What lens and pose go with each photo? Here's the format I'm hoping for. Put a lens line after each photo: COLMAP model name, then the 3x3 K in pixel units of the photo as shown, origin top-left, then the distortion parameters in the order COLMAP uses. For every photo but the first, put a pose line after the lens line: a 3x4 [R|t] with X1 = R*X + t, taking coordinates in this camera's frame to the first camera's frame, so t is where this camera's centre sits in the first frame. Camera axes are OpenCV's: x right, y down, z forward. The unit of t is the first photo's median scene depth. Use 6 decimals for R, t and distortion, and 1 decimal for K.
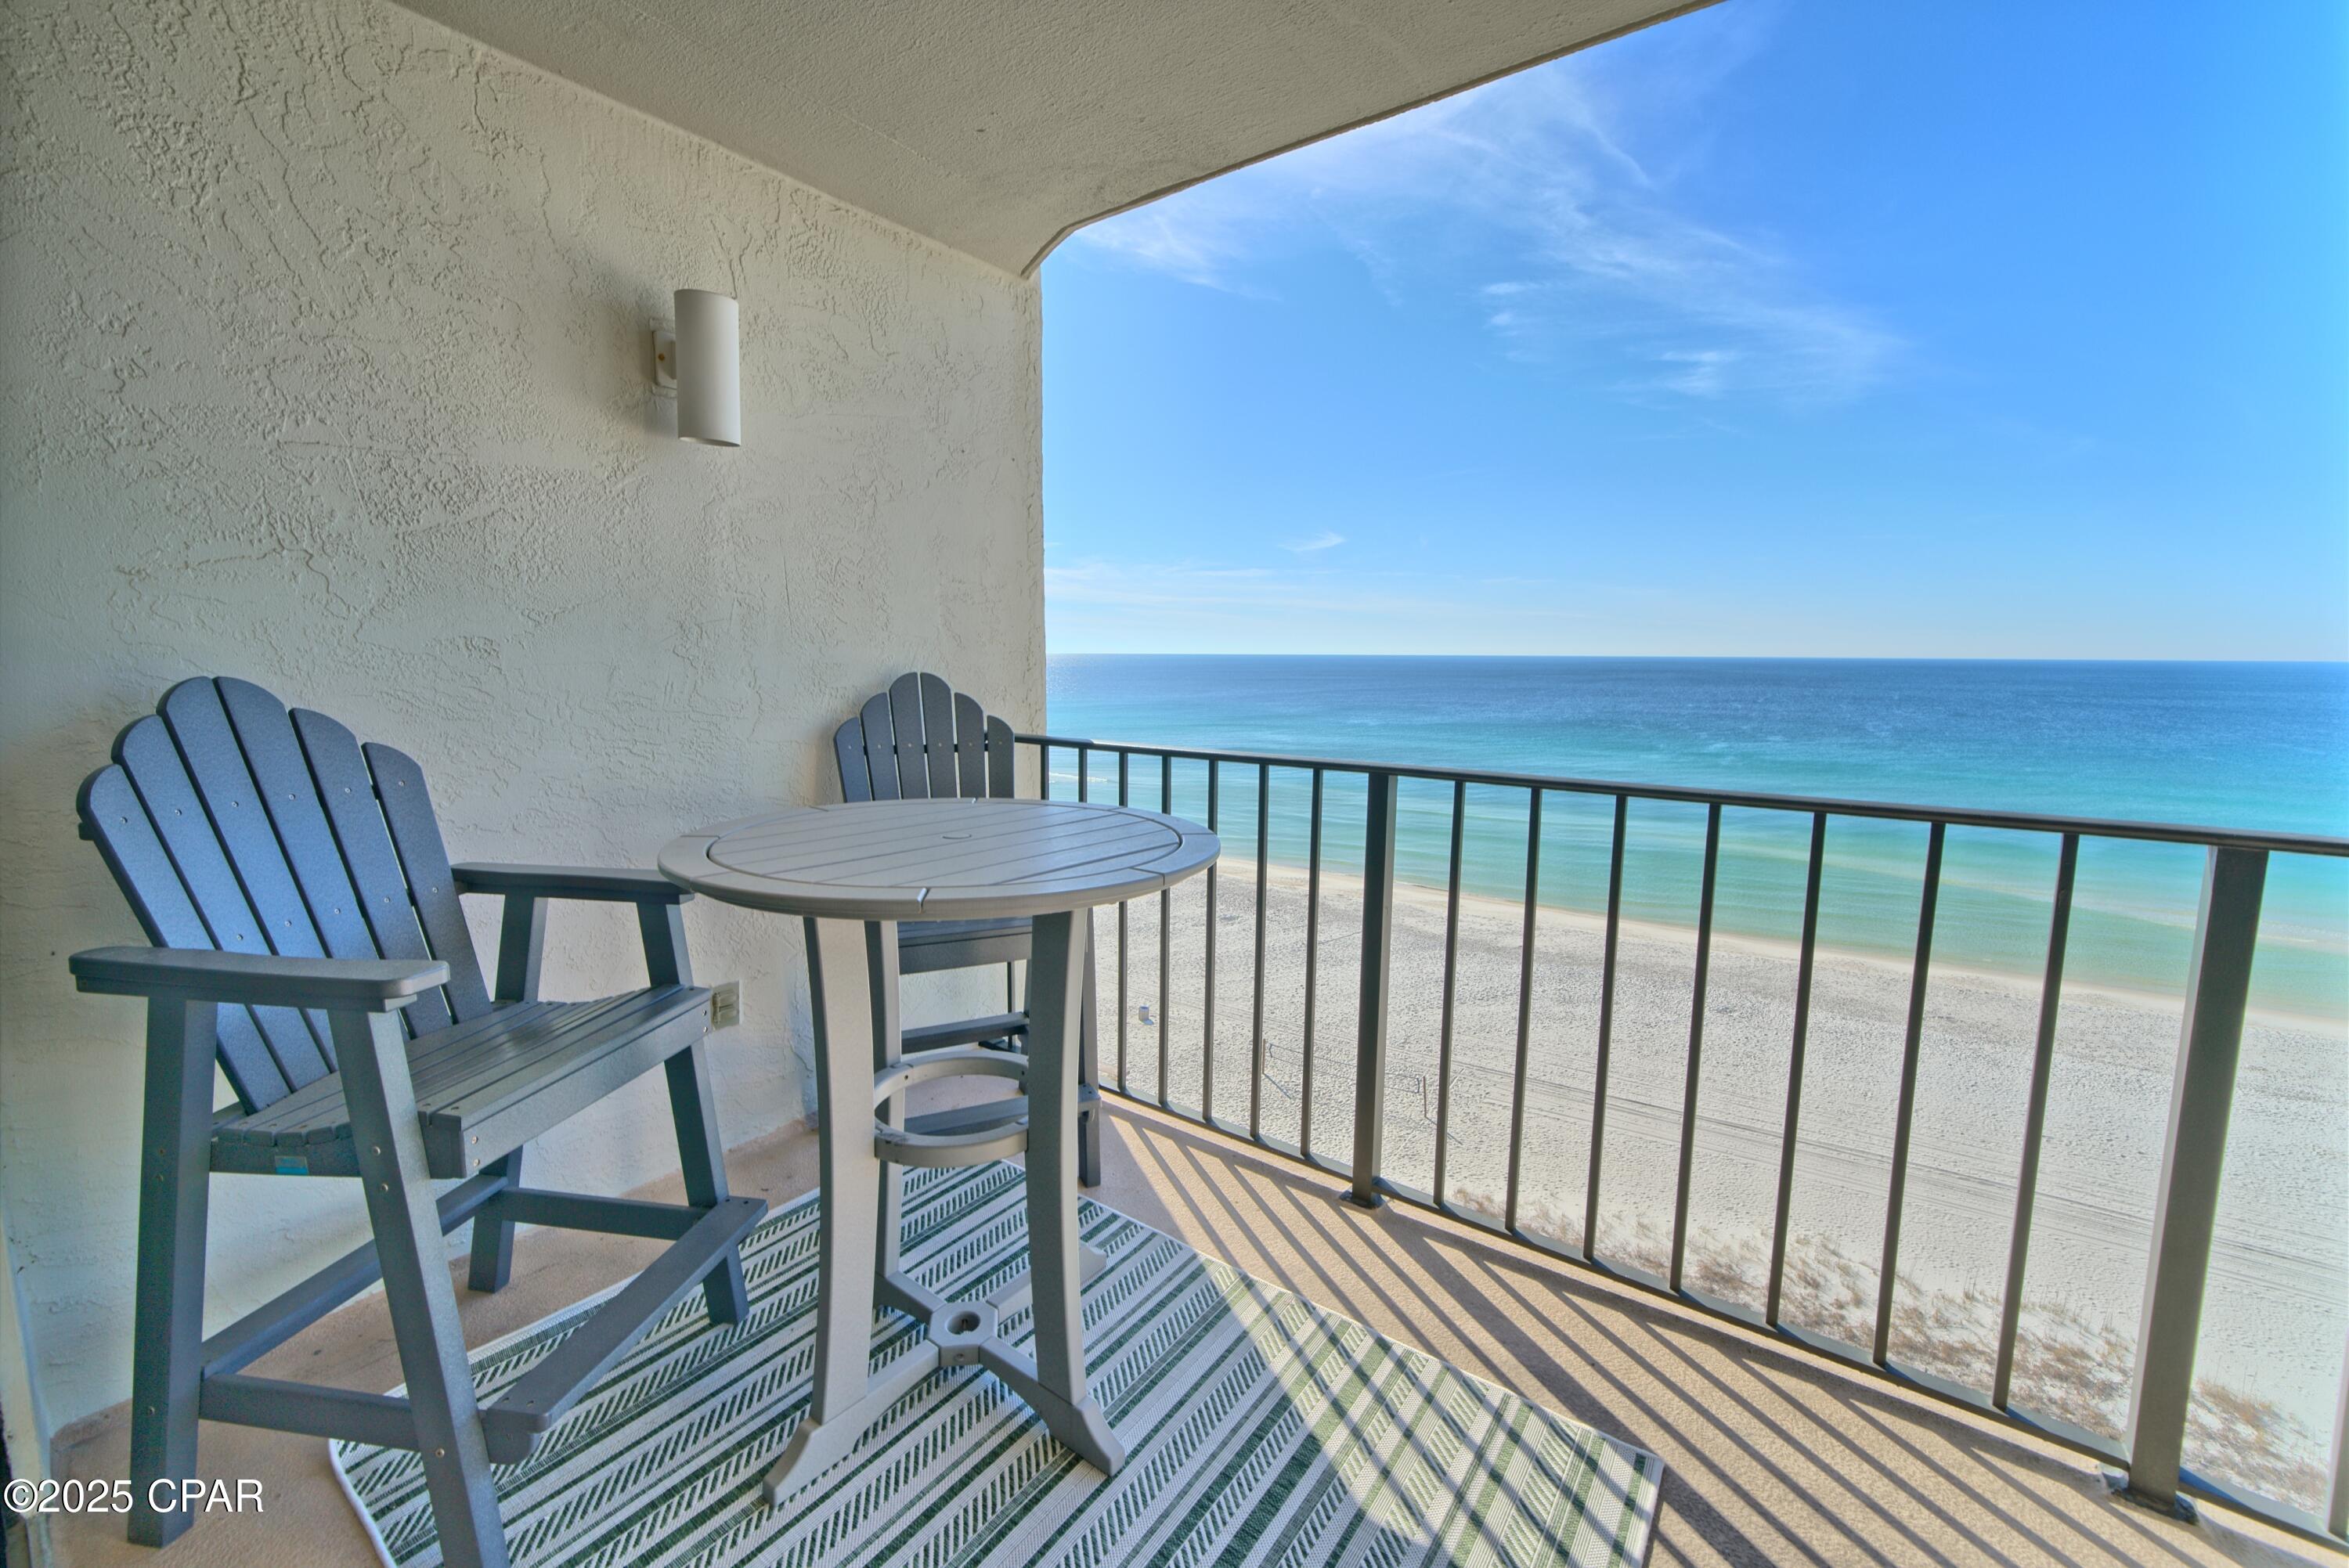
lens RADIAL K [[947.6, 0, 1166.6], [0, 947.6, 785.7], [0, 0, 1]] dist [-0.001252, -0.000481]
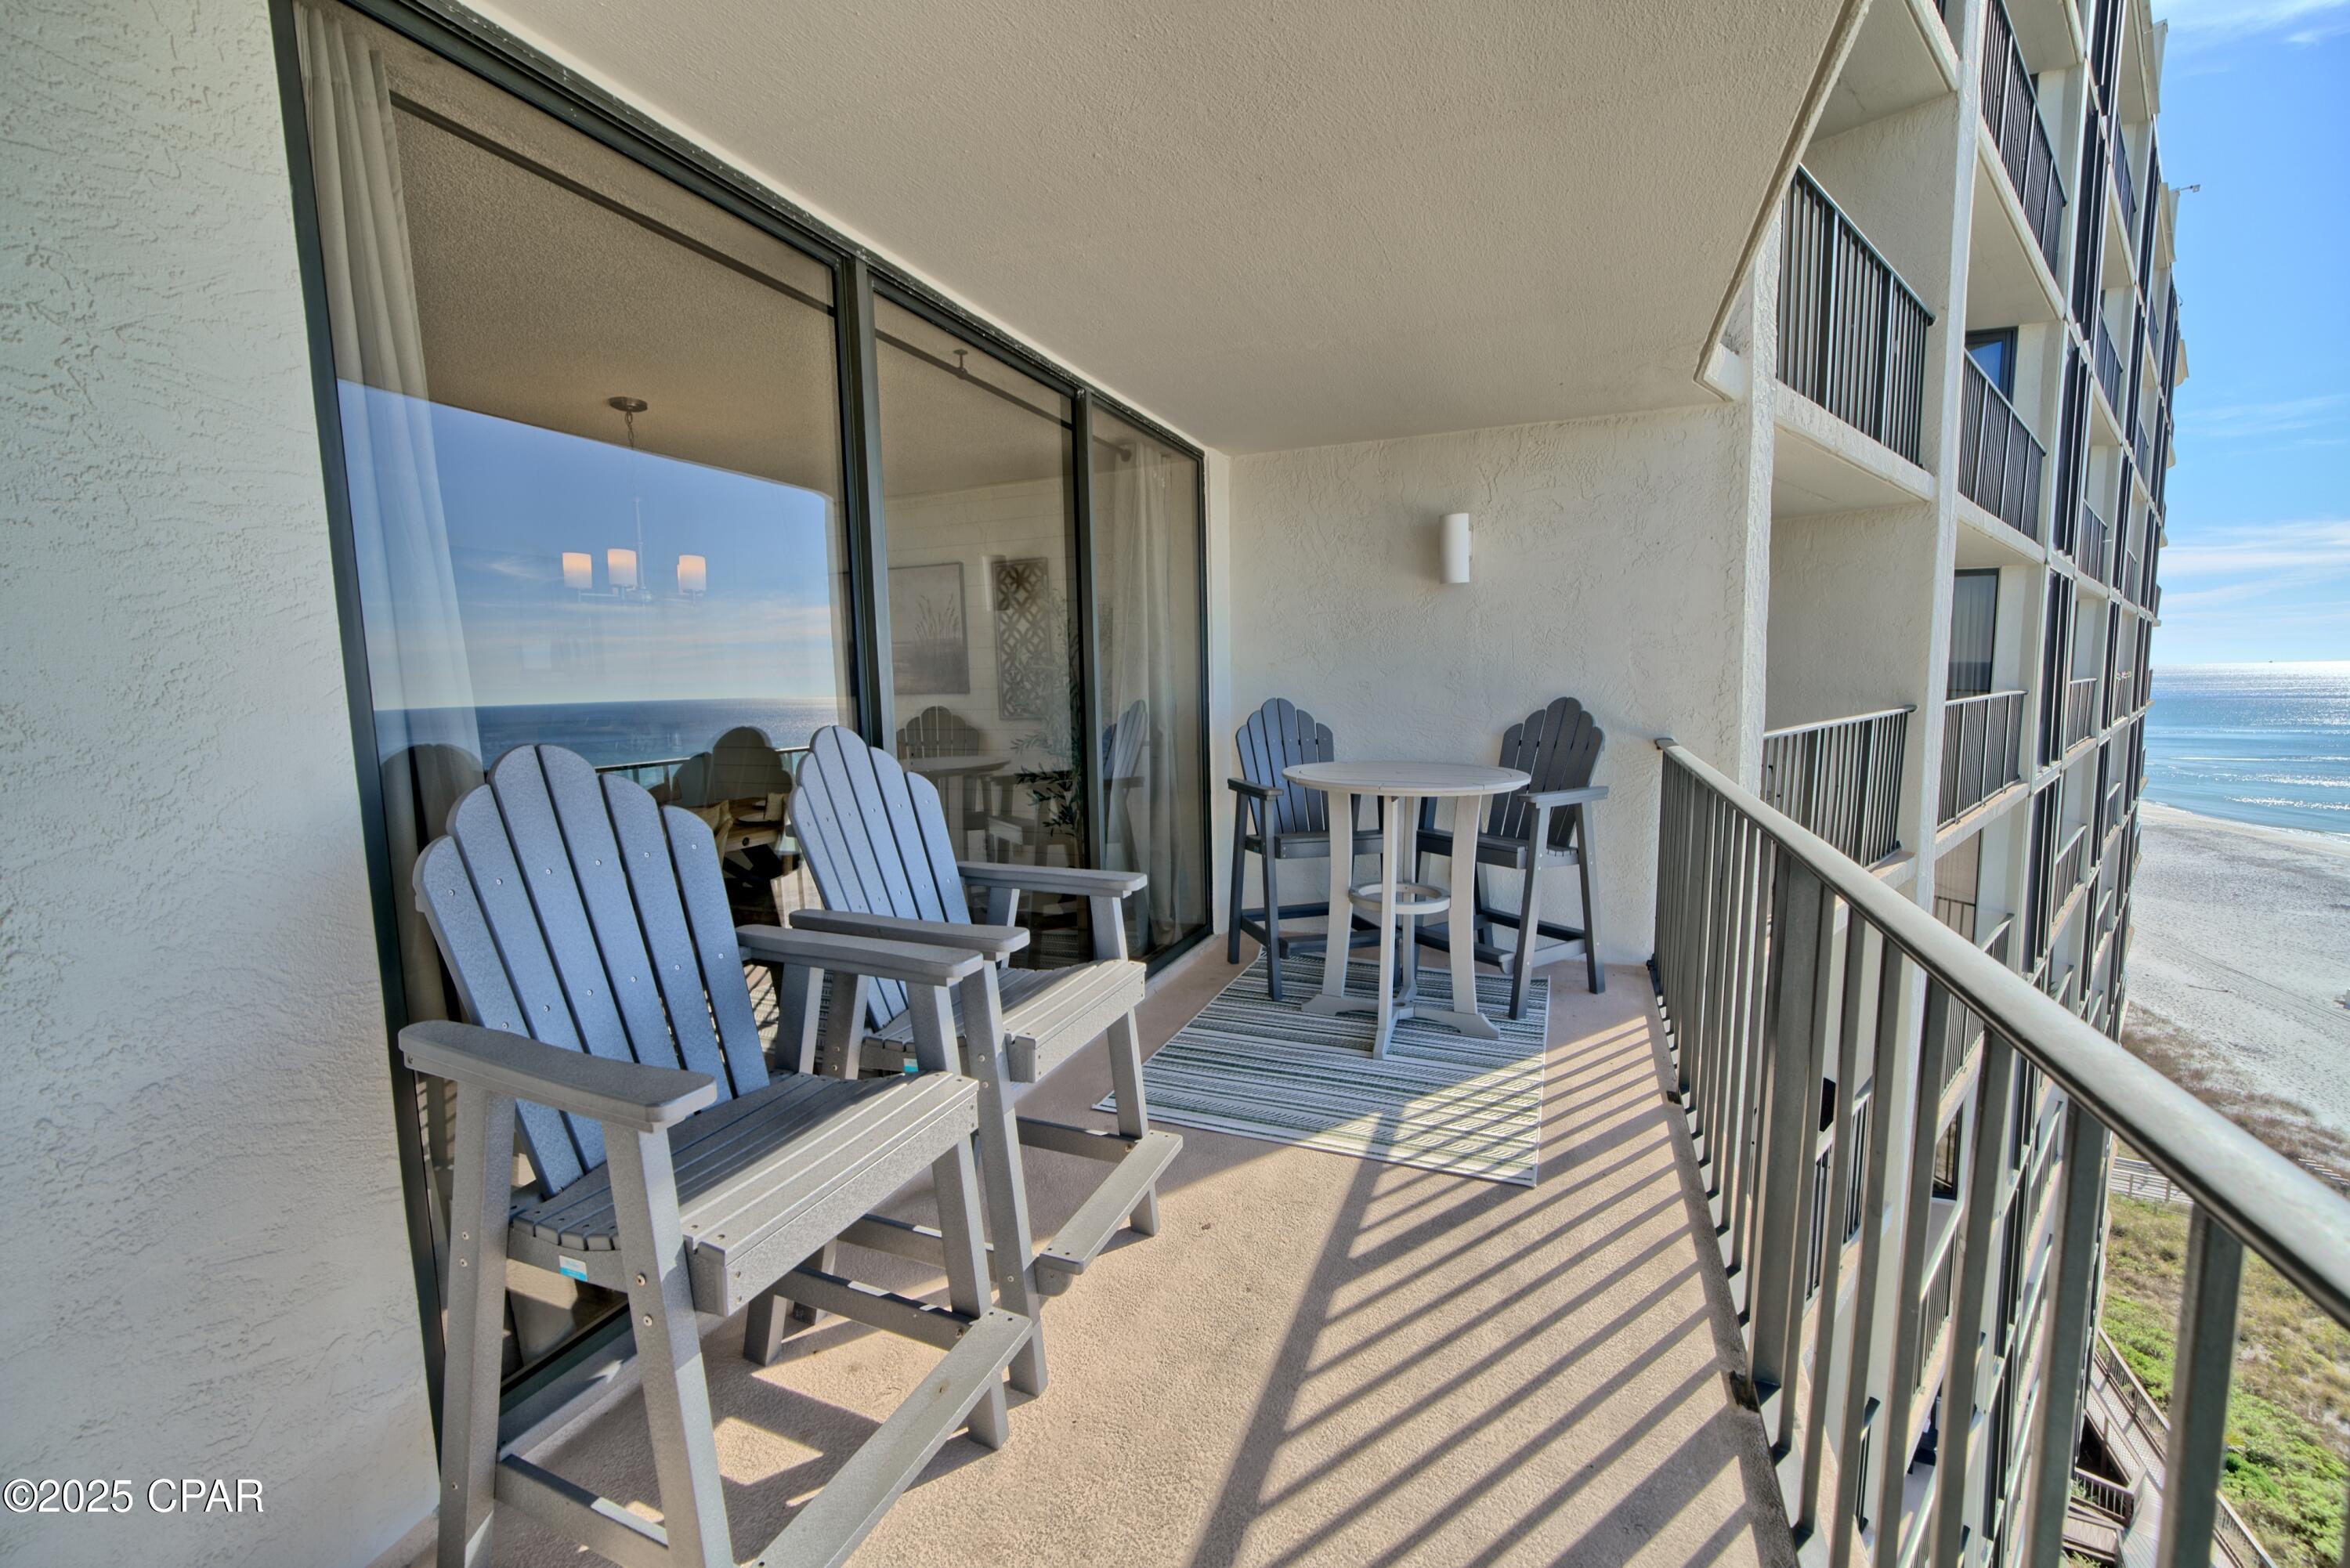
lens RADIAL K [[948.0, 0, 1157.0], [0, 948.0, 787.6], [0, 0, 1]] dist [-0.001252, -0.000481]
pose [[0.226108, 0.090913, -0.969850, 0.280199], [-0.113036, 0.991358, 0.066576, 0.000880], [0.967522, 0.094574, 0.234430, -0.008849]]
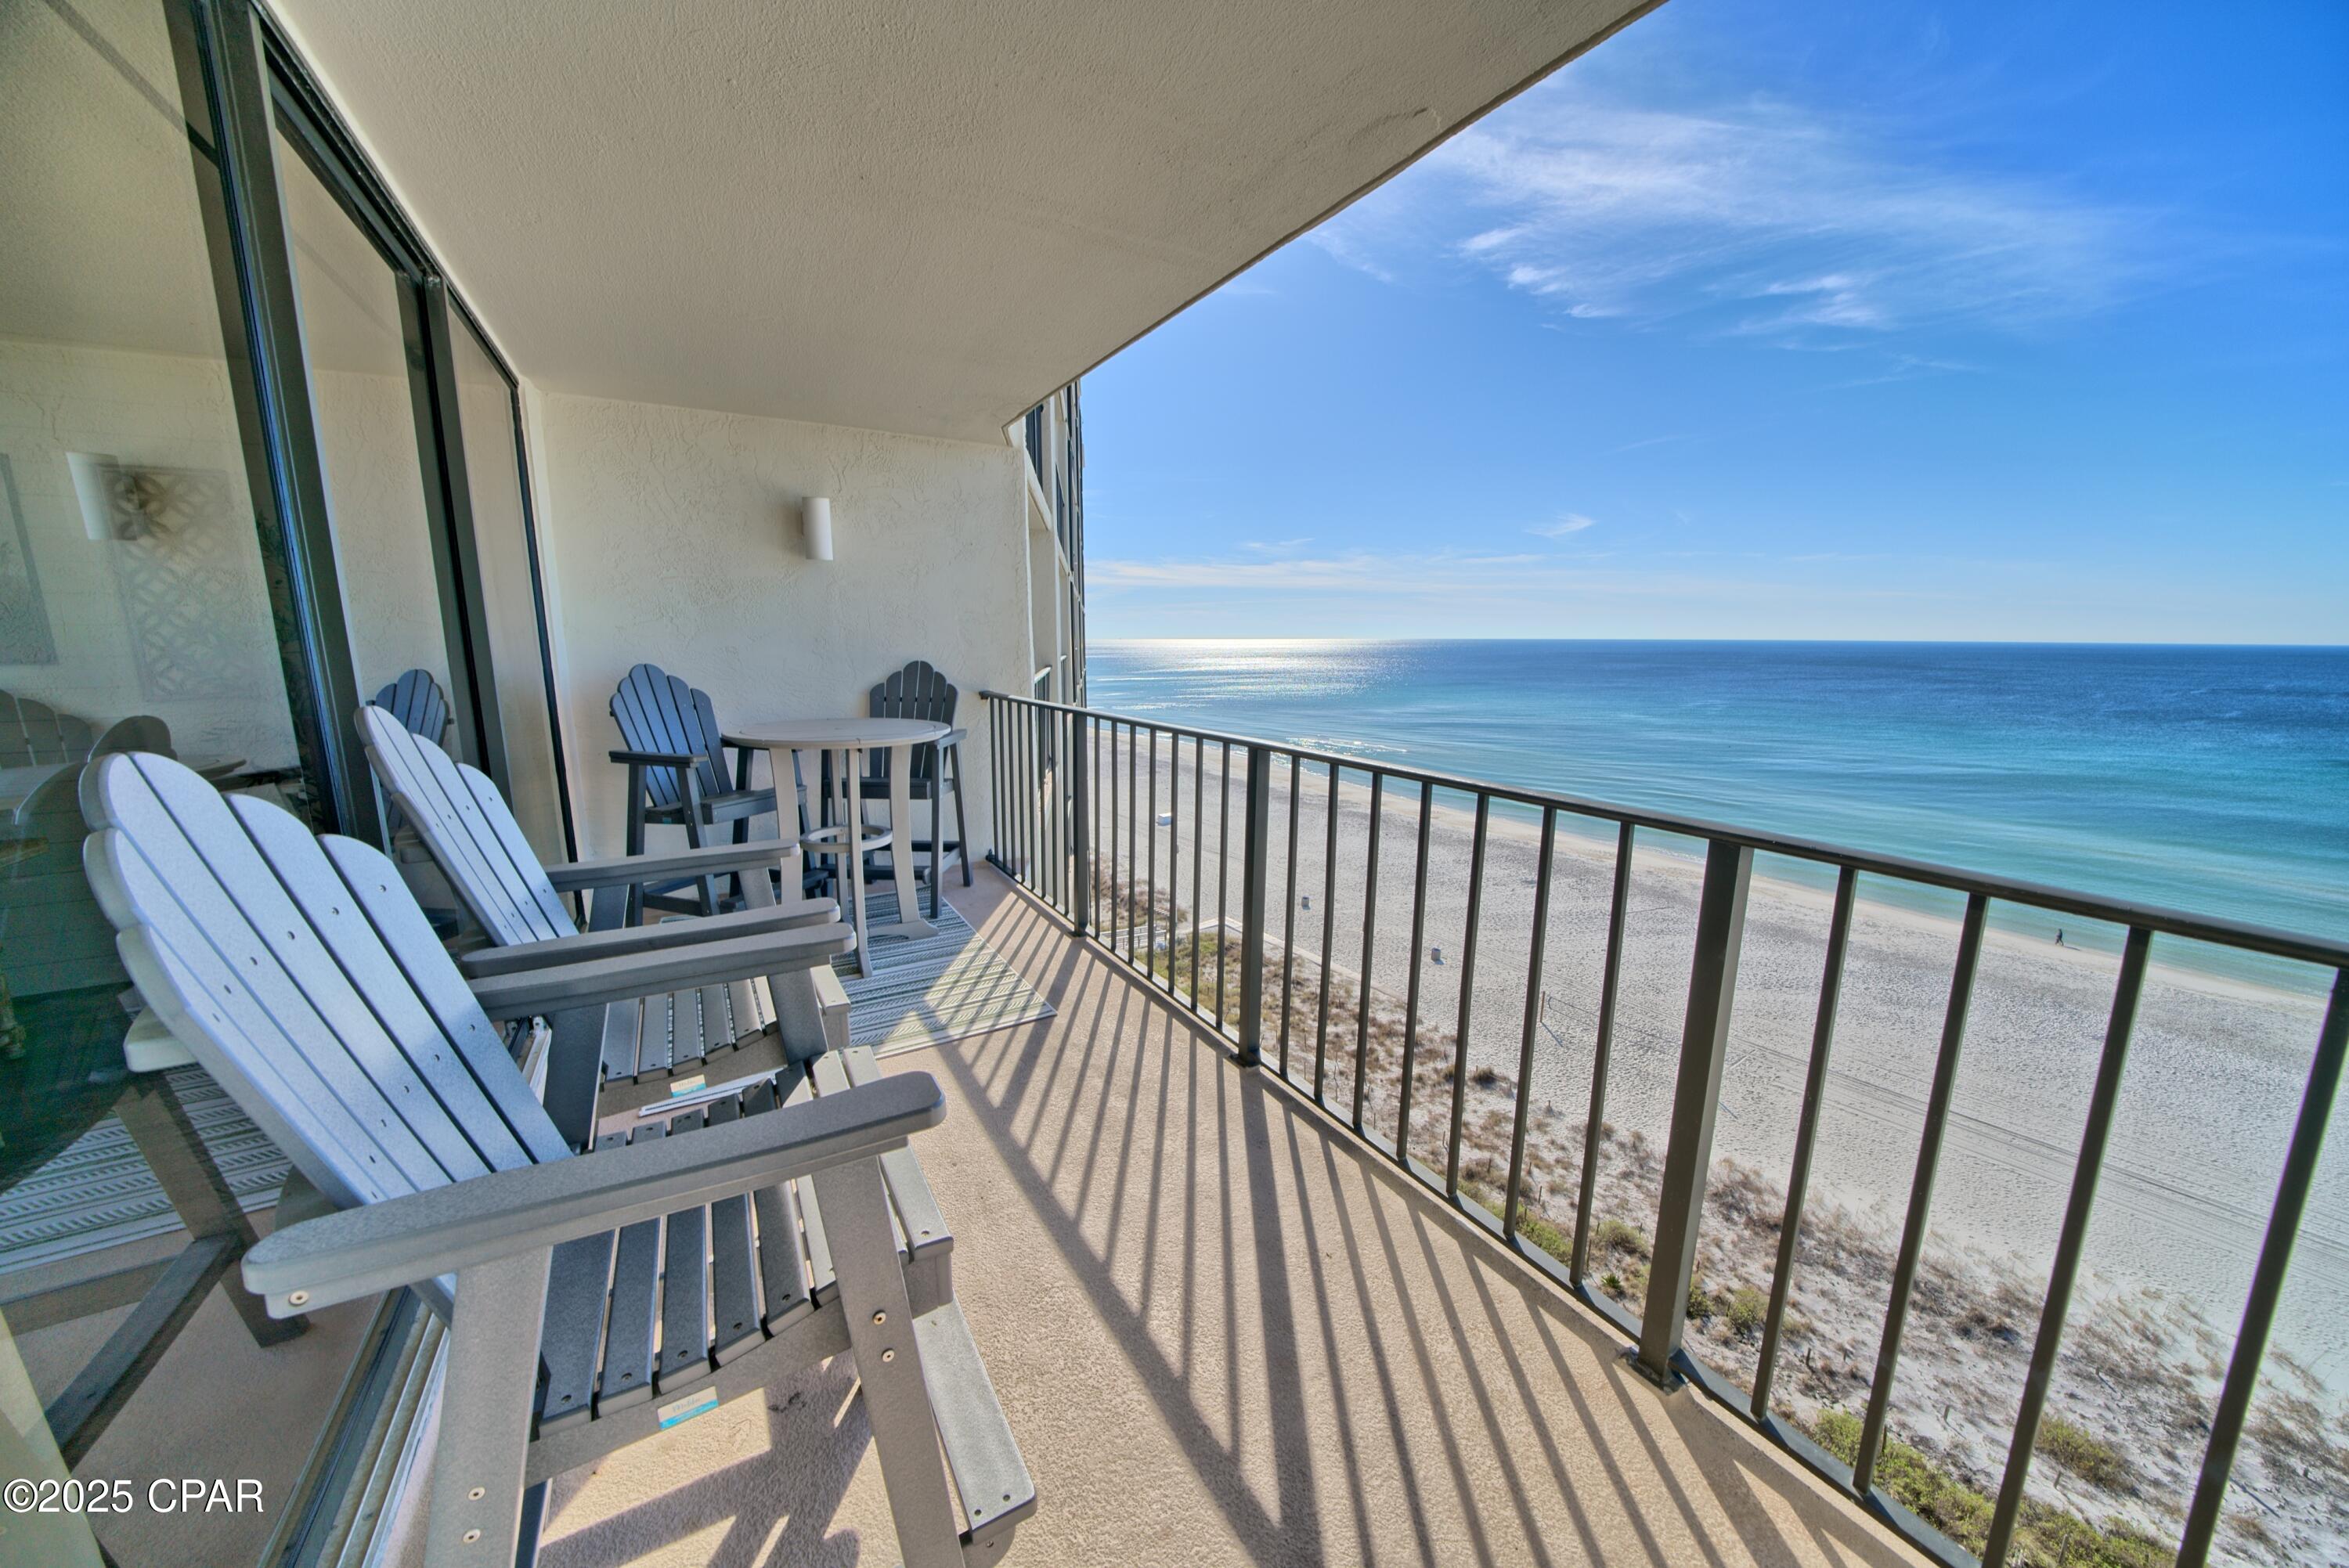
lens RADIAL K [[818.1, 0, 1174.2], [0, 818.1, 797.3], [0, 0, 1]] dist [-0.029503, 0.004479]
pose [[0.916224, 0.062873, -0.395702, 0.222922], [-0.042797, 0.997318, 0.059369, 0.011369], [0.398373, -0.037460, 0.916458, -0.100936]]
